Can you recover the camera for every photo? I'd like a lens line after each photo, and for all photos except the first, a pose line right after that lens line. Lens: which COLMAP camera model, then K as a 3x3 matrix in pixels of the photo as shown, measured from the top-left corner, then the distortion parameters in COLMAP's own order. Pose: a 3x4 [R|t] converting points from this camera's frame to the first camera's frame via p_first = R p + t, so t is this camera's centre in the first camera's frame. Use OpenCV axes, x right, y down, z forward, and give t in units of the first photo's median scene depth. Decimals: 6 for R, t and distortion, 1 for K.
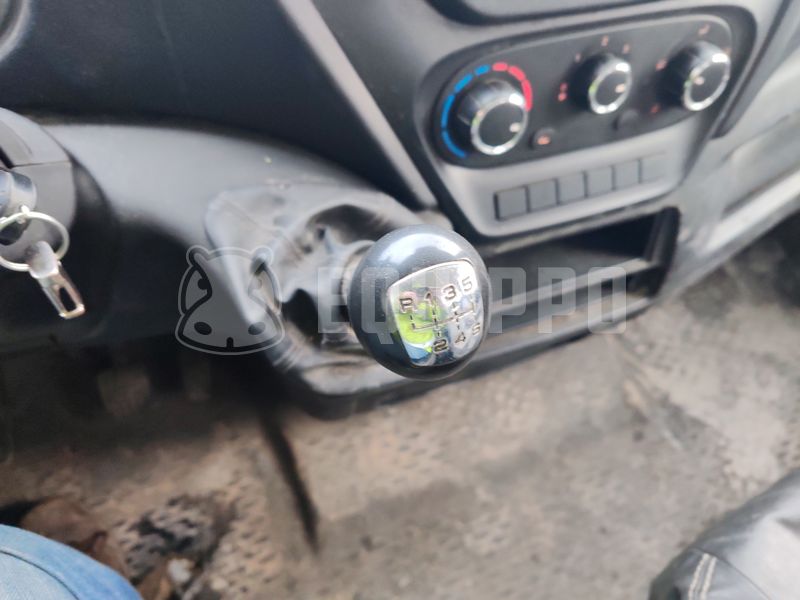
lens RADIAL K [[529.6, 0, 399.4], [0, 529.6, 285.6], [0, 0, 1]] dist [-0.034707, 0.000756]
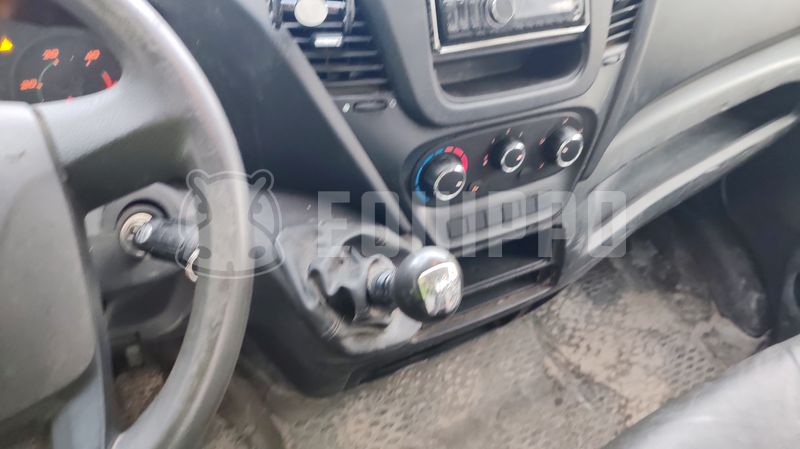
lens RADIAL K [[558.5, 0, 400.0], [0, 558.5, 224.5], [0, 0, 1]] dist [-0.001677, -0.001521]
pose [[0.988061, -0.030908, 0.150930, -0.115749], [0.050121, 0.990865, -0.125200, 0.018860], [-0.145682, 0.131270, 0.980584, -0.336267]]
